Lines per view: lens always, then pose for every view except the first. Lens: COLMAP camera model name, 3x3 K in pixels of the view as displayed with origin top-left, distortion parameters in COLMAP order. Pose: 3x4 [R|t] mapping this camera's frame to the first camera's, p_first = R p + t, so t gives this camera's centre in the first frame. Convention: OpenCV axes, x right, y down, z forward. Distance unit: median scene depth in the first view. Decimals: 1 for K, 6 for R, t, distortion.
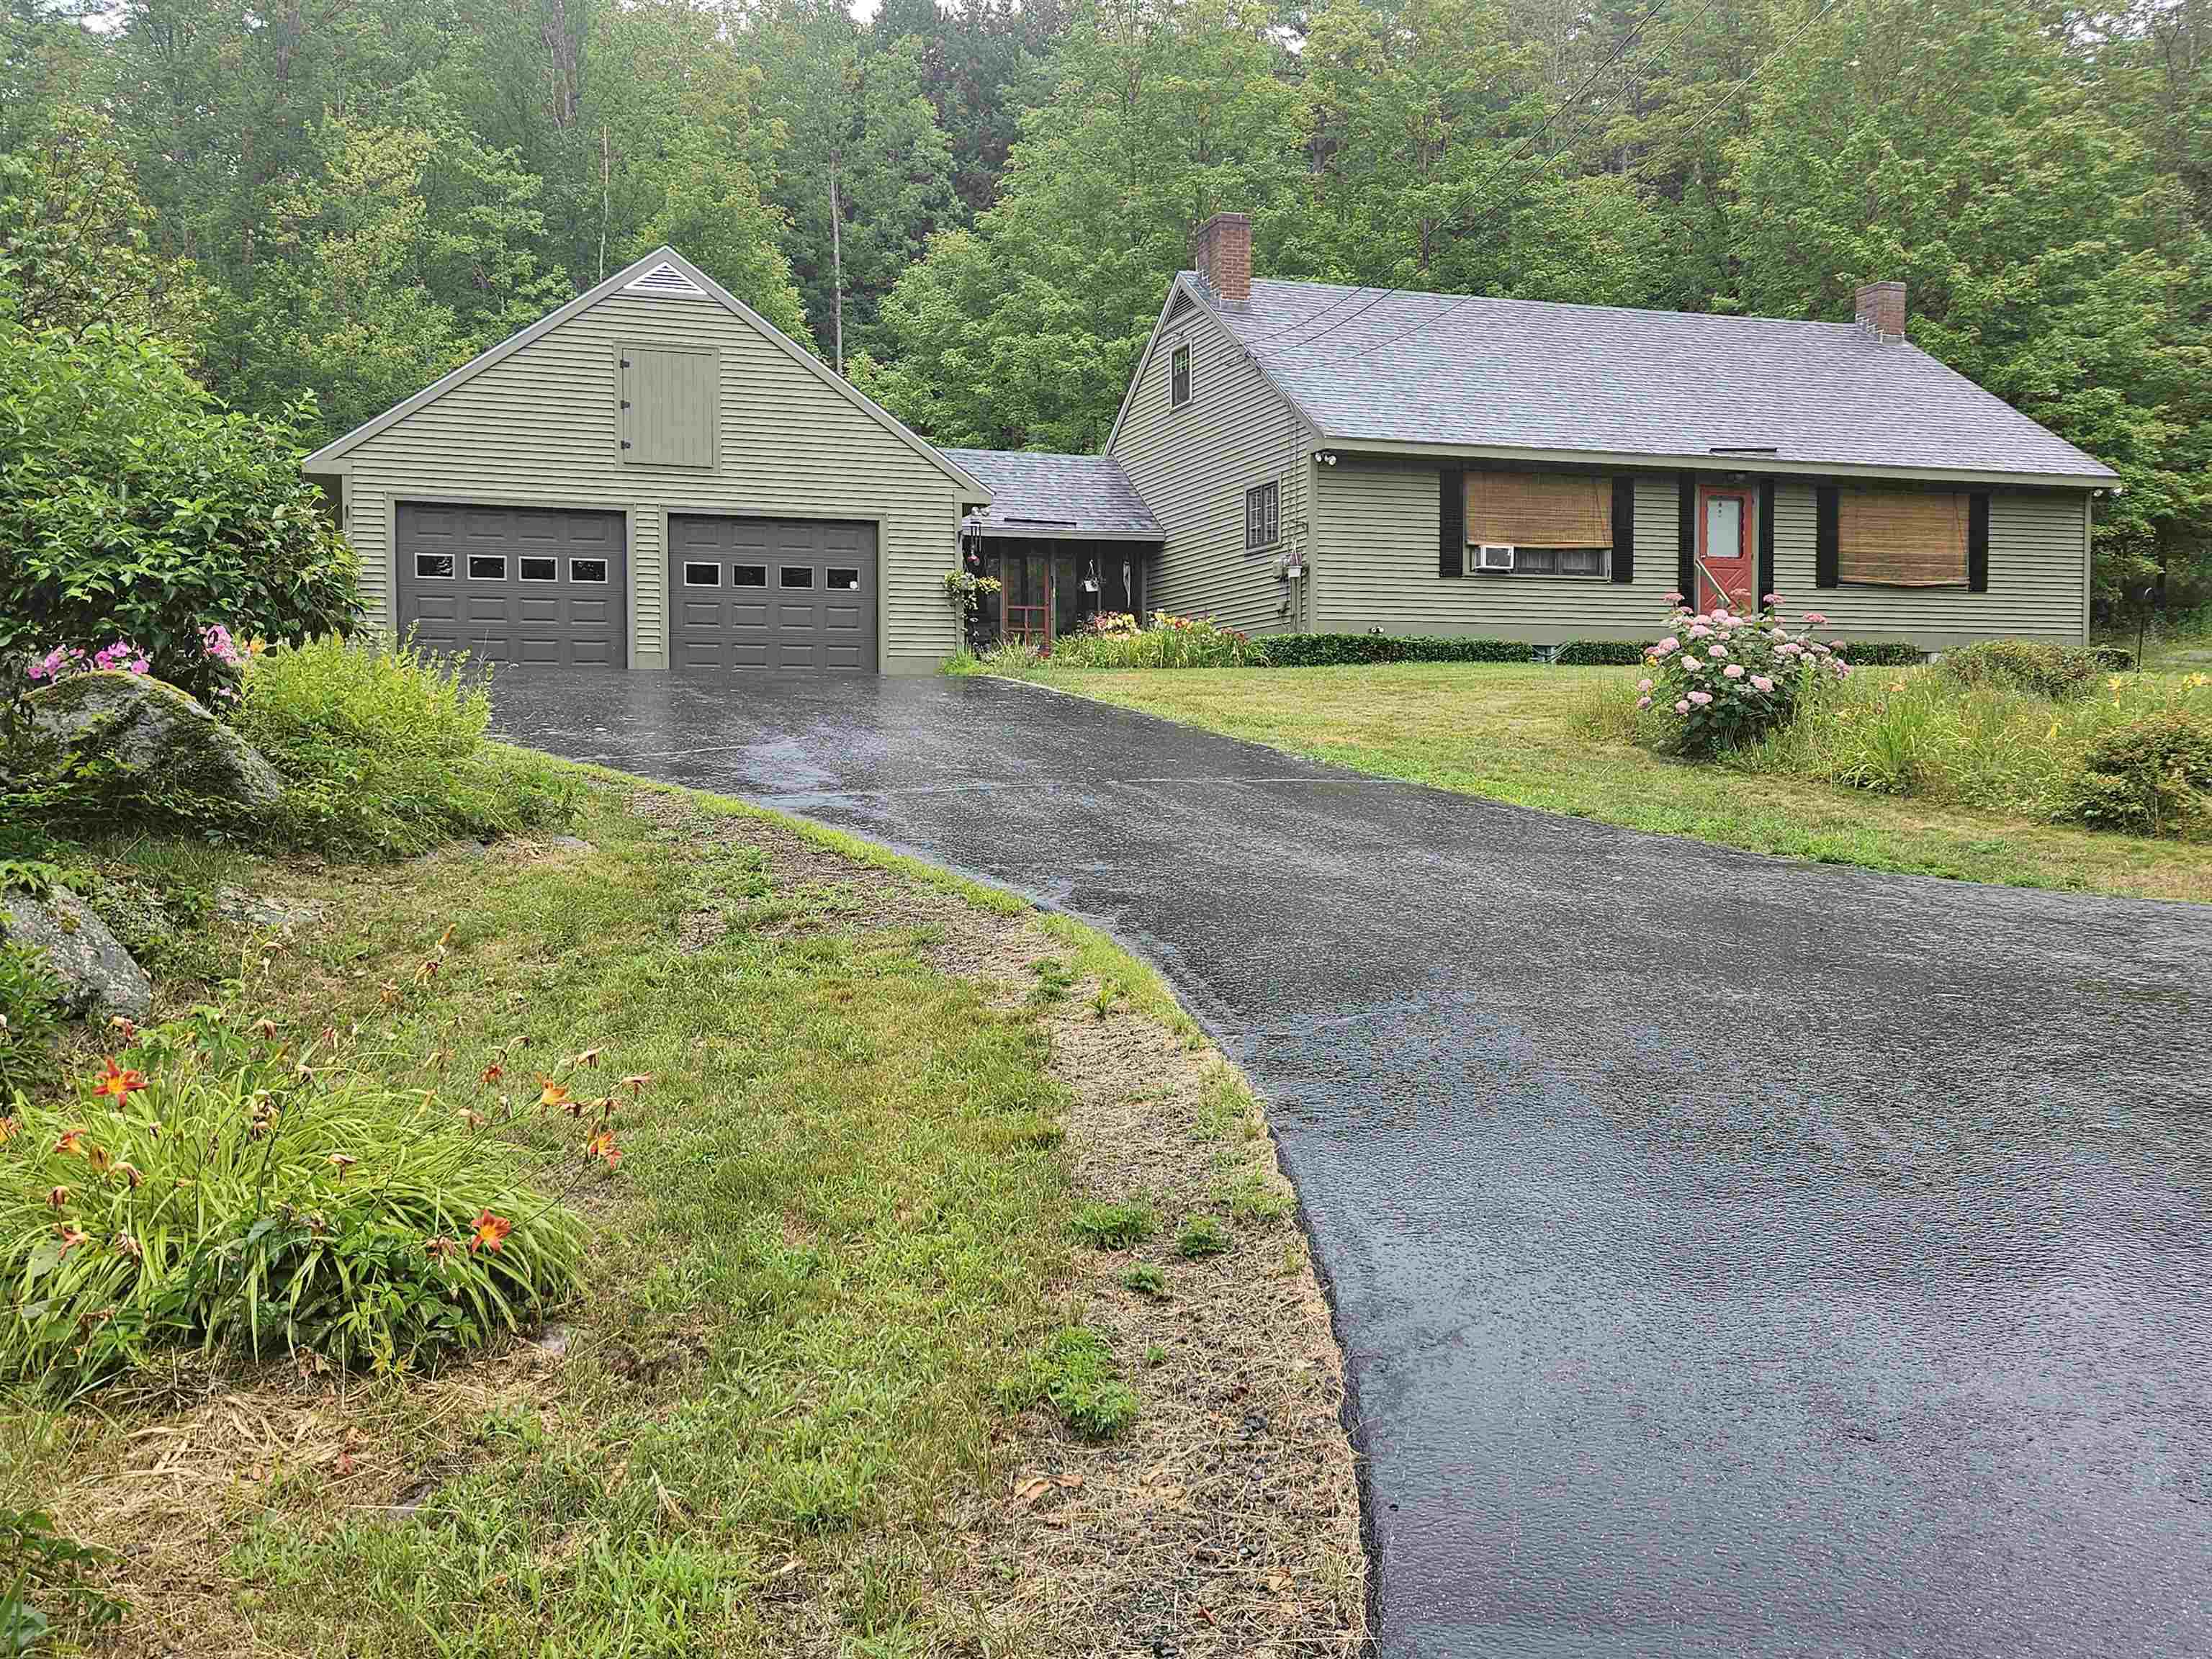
lens RADIAL K [[1510.5, 0, 1102.0], [0, 1510.5, 828.1], [0, 0, 1]] dist [0.026374, -0.009287]
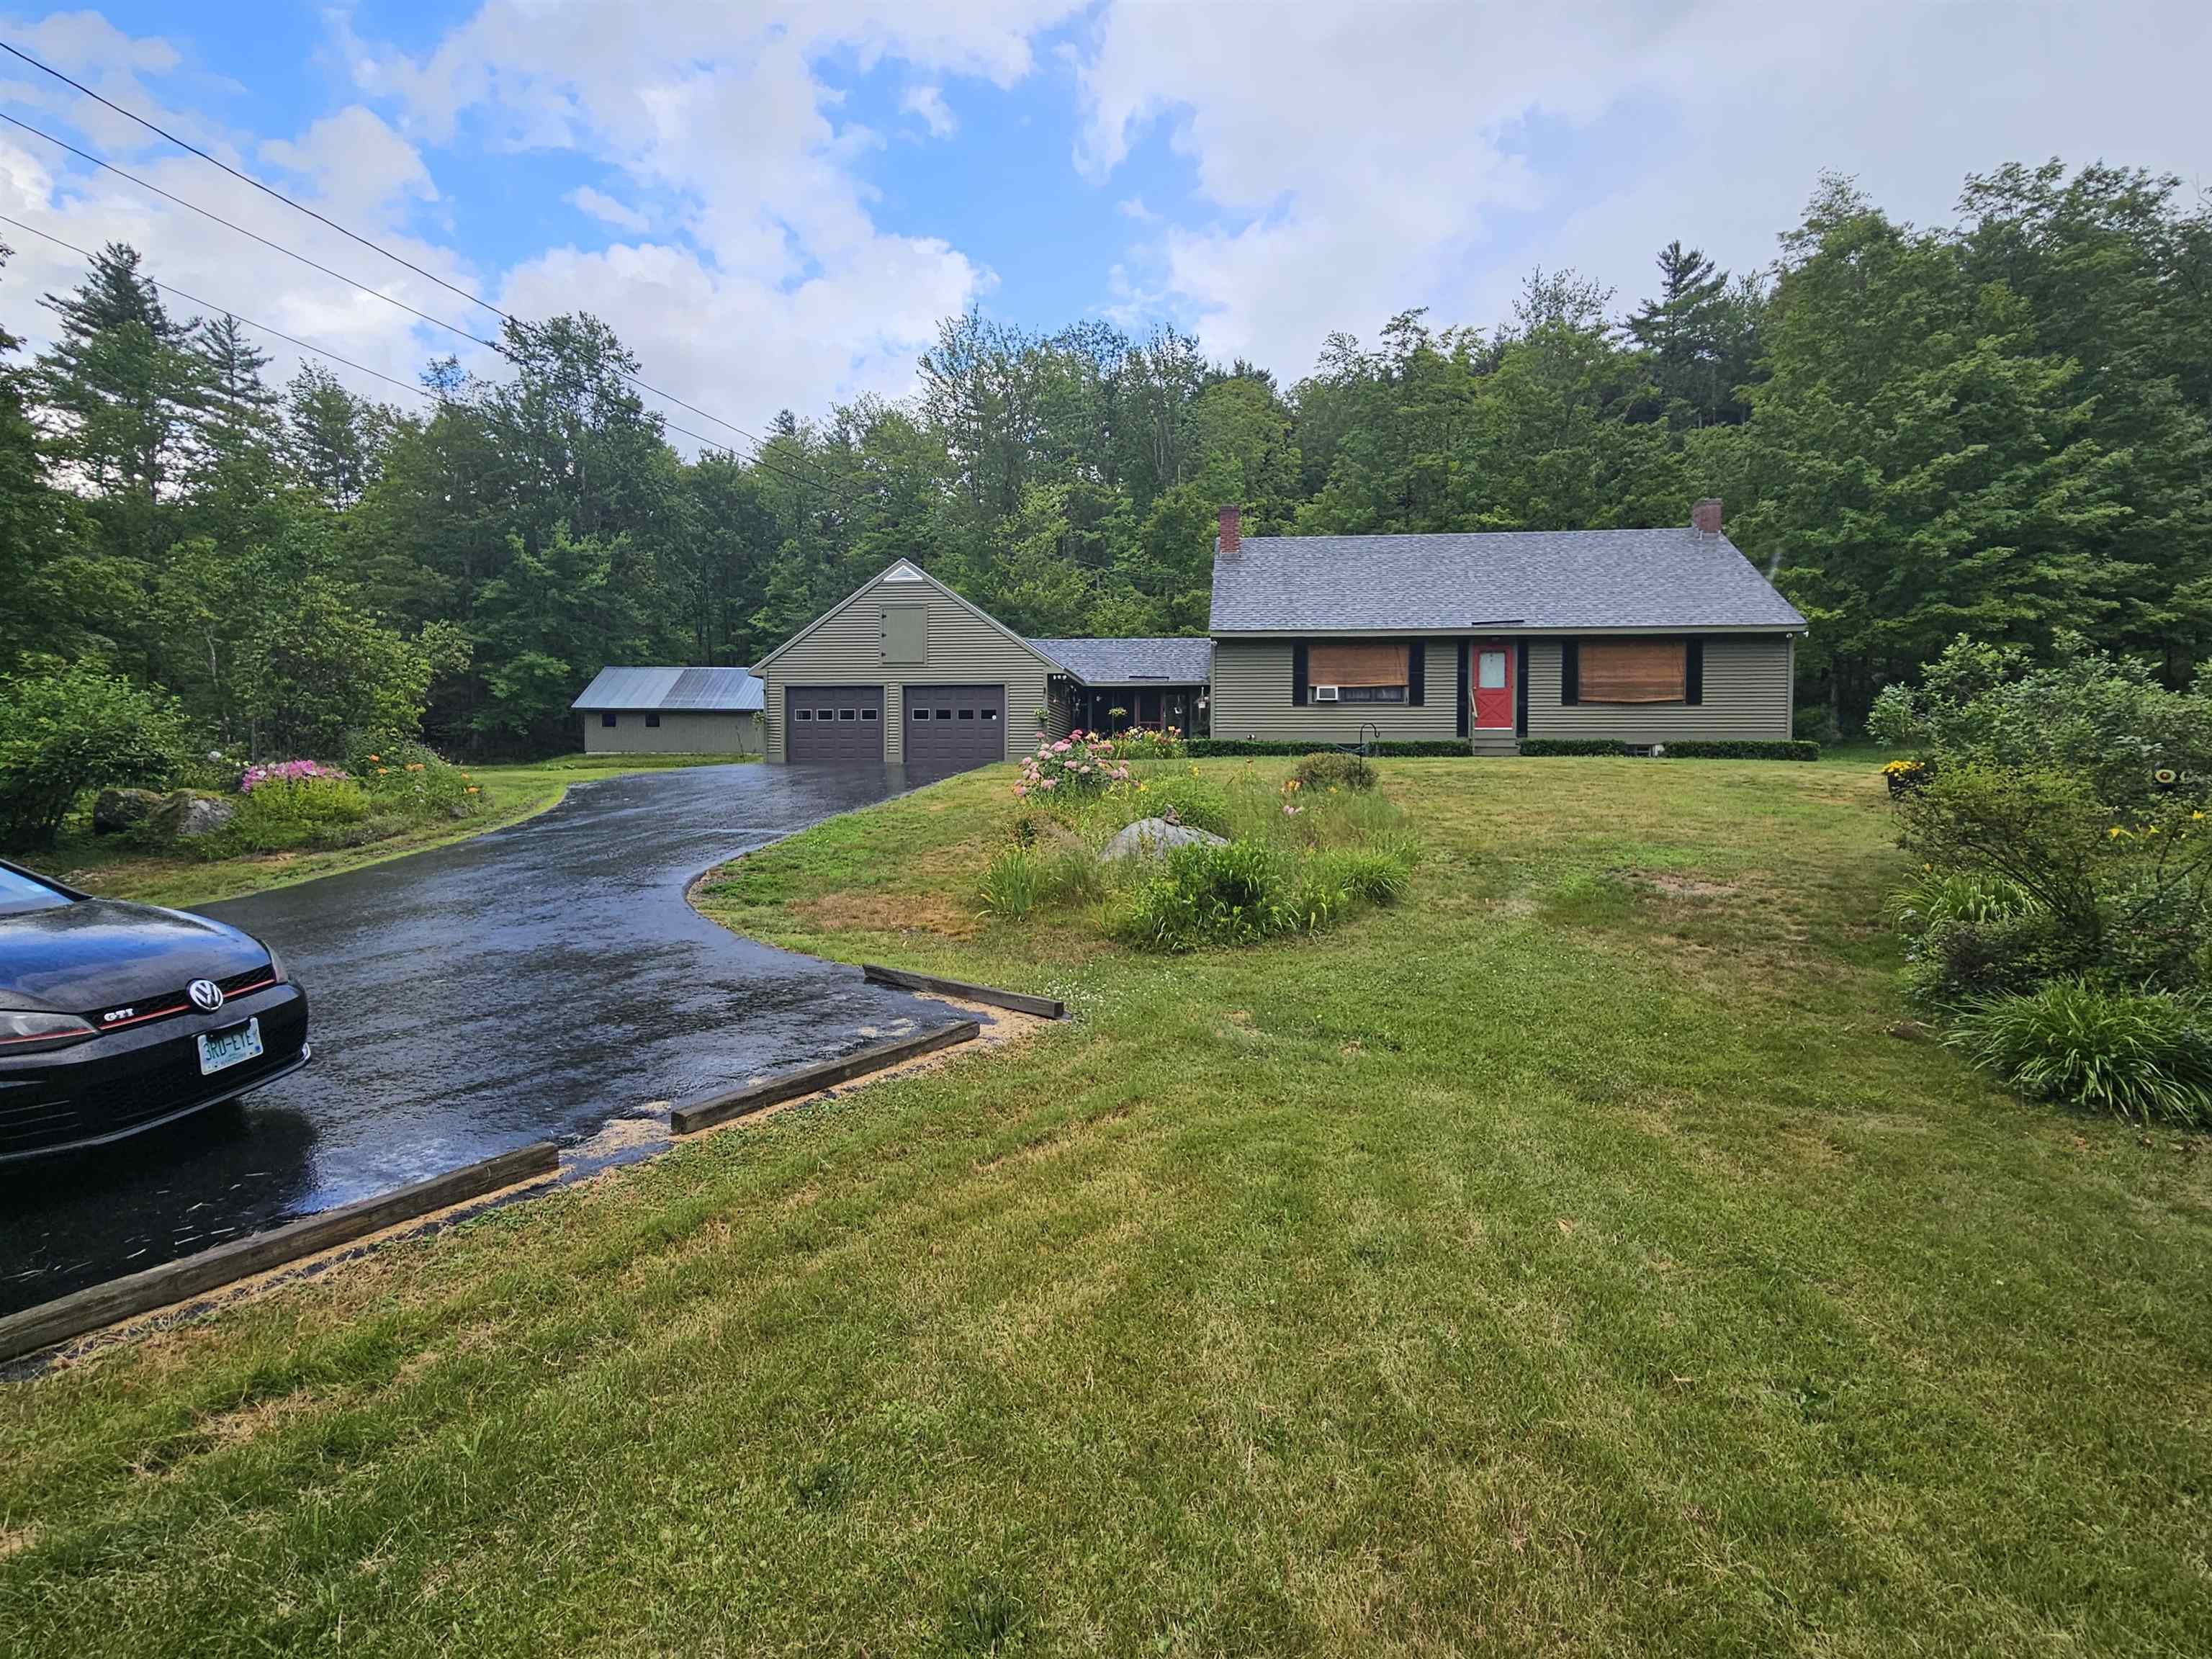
lens RADIAL K [[906.6, 0, 1111.7], [0, 906.6, 813.1], [0, 0, 1]] dist [-0.000425, -0.001018]
pose [[0.929503, 0.015888, -0.368472, 0.402803], [-0.033496, 0.998579, -0.041440, 0.007856], [0.367290, 0.050861, 0.928715, -0.039398]]
